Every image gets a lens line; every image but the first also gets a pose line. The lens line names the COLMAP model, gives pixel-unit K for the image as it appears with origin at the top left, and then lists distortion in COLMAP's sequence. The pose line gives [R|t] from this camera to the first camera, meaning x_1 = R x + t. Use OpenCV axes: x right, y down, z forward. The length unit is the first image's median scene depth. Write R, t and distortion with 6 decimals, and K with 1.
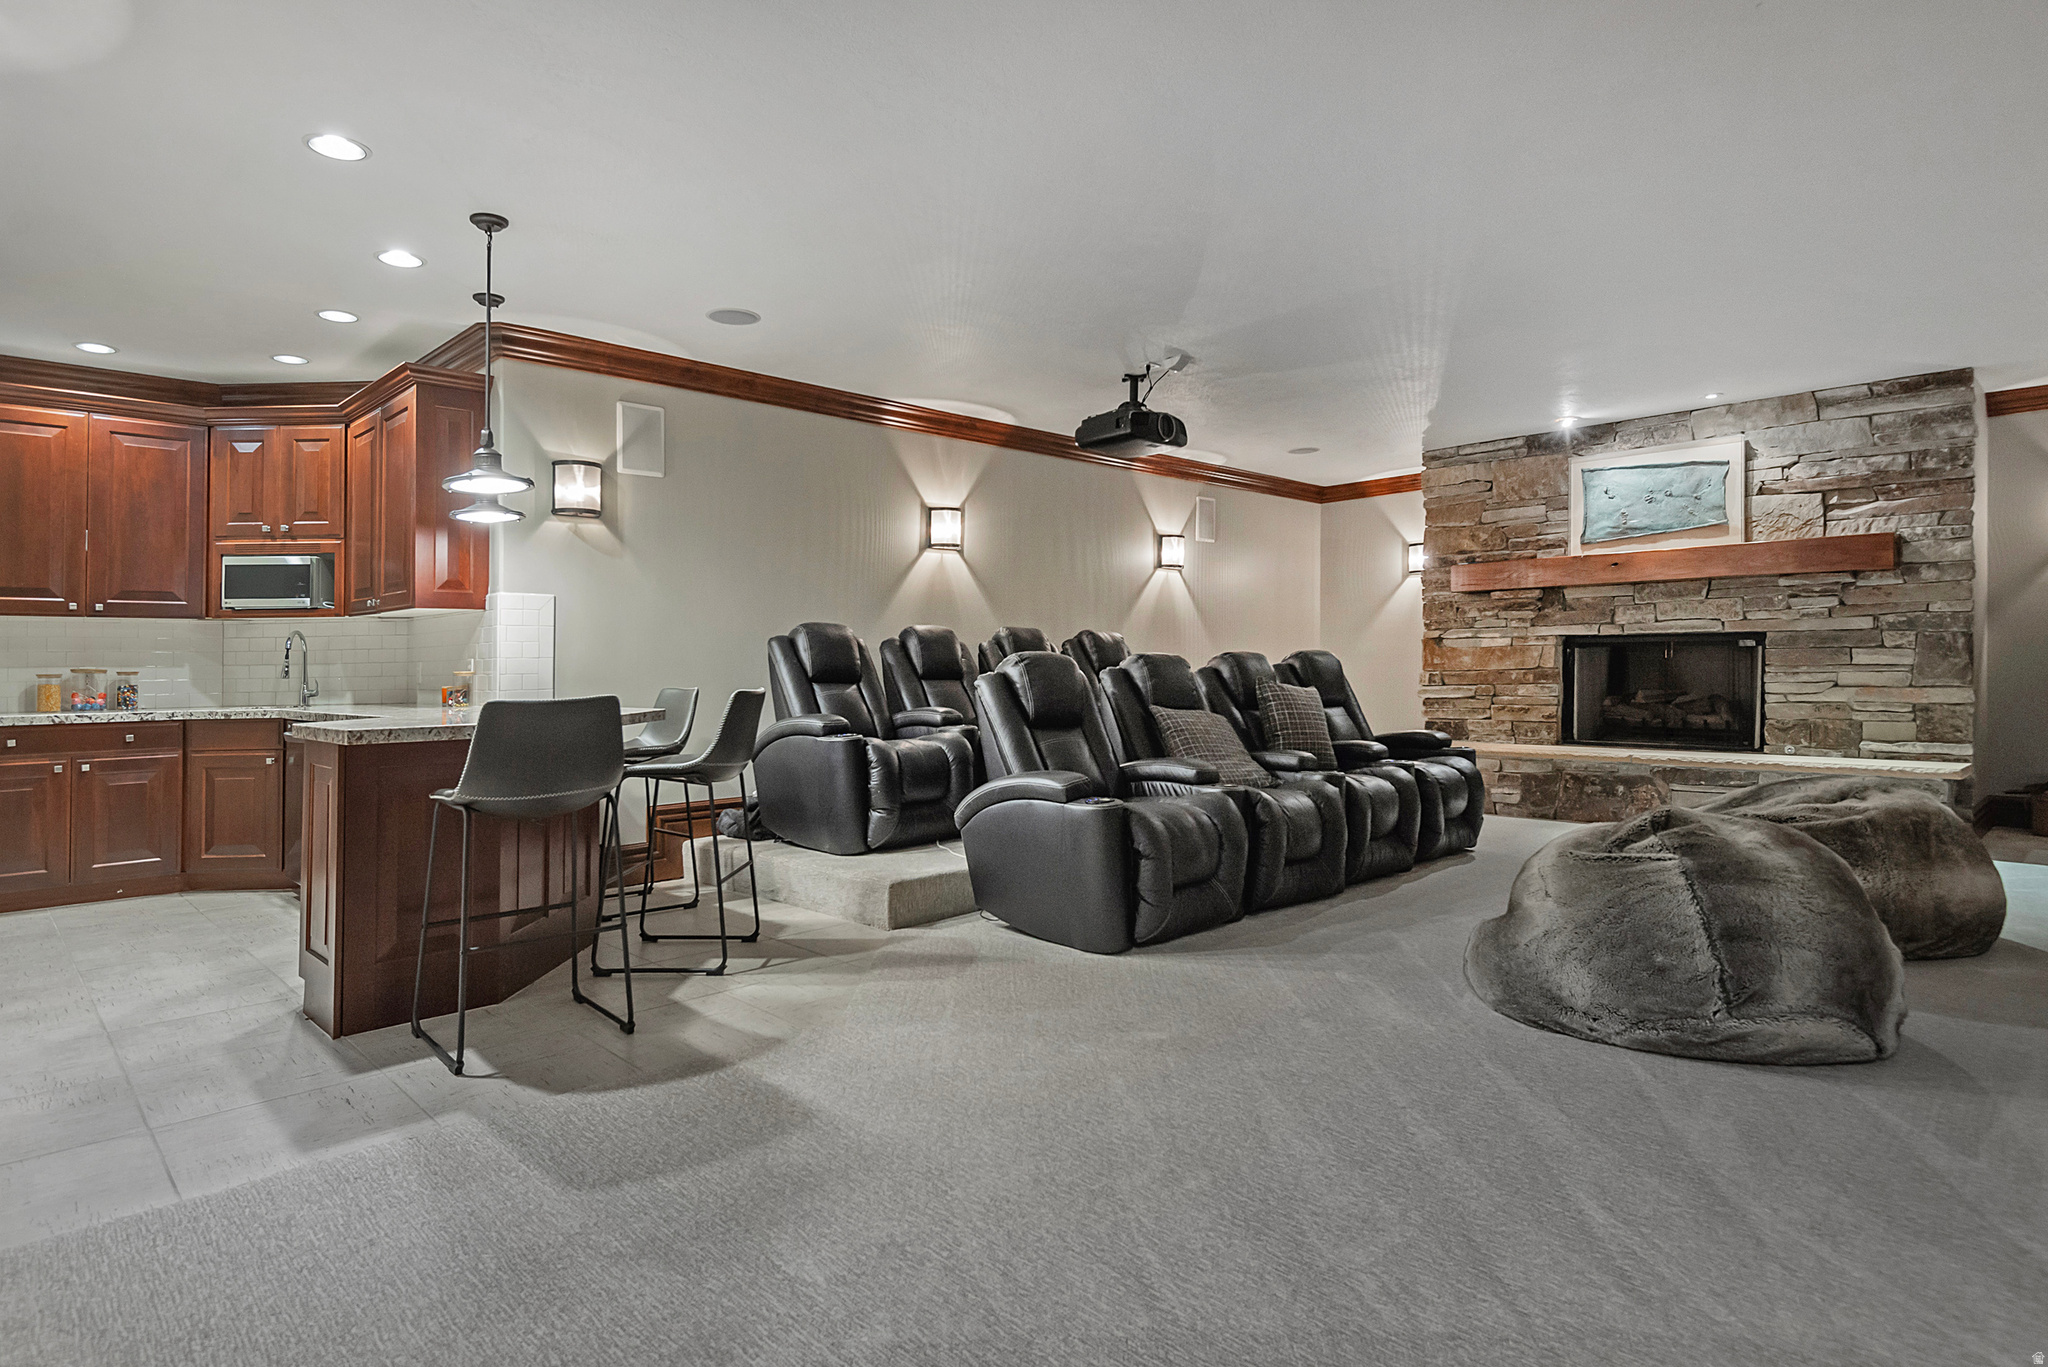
lens RADIAL K [[1068.1, 0, 983.8], [0, 1068.1, 695.0], [0, 0, 1]] dist [0.038636, -0.032357]
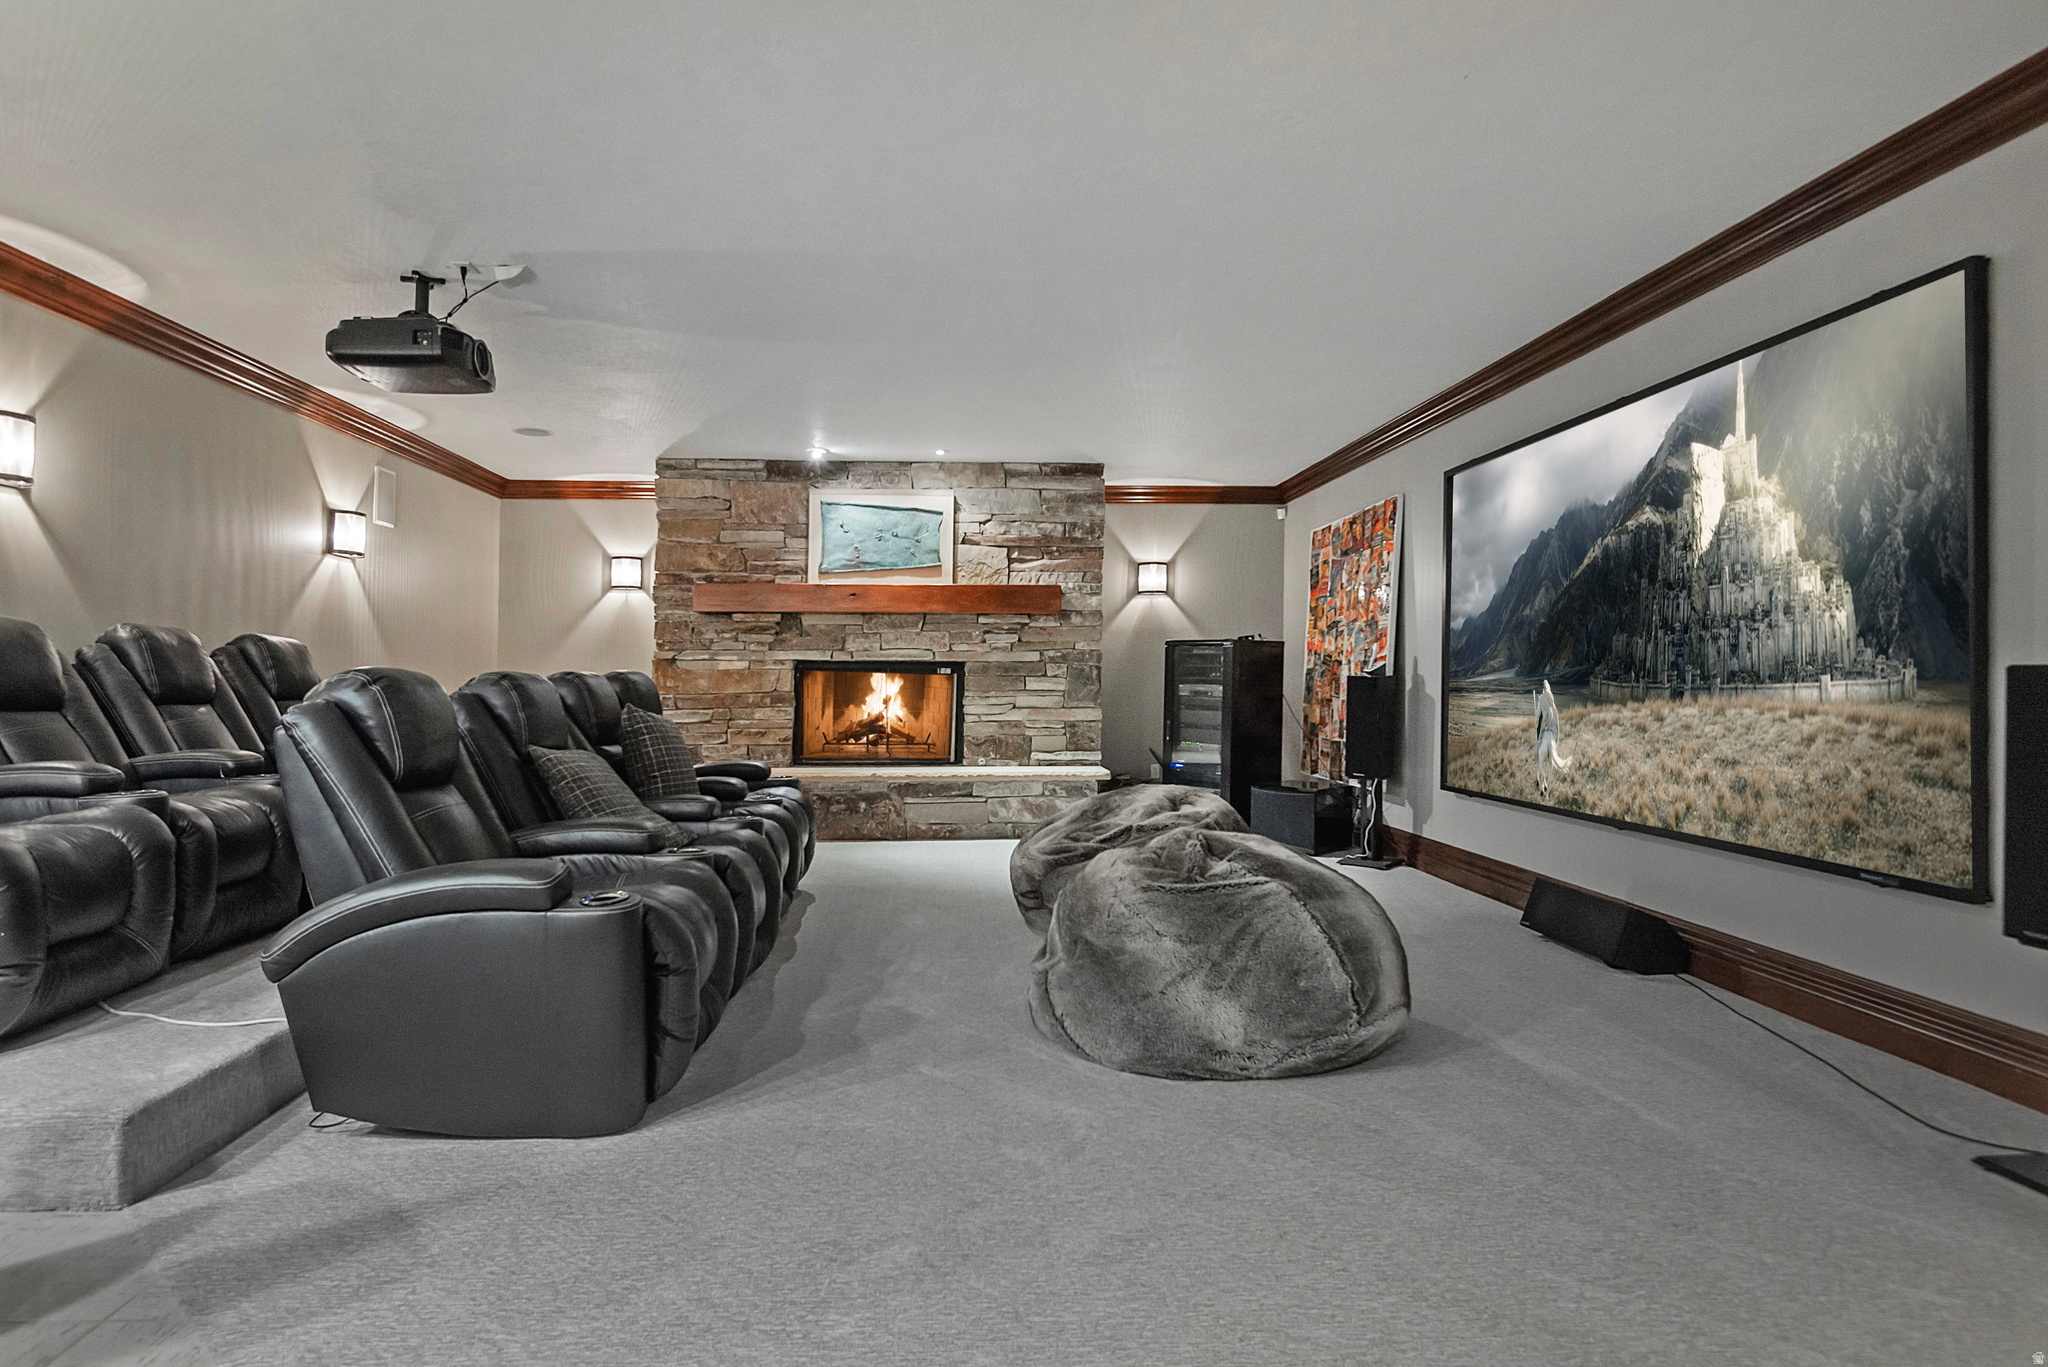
lens RADIAL K [[1068.1, 0, 983.8], [0, 1068.1, 695.0], [0, 0, 1]] dist [0.038636, -0.032357]
pose [[0.649193, -0.000226, 0.760623, -0.146069], [0.014289, 0.999827, -0.011899, -0.008692], [-0.760489, 0.018593, 0.649084, 0.241011]]
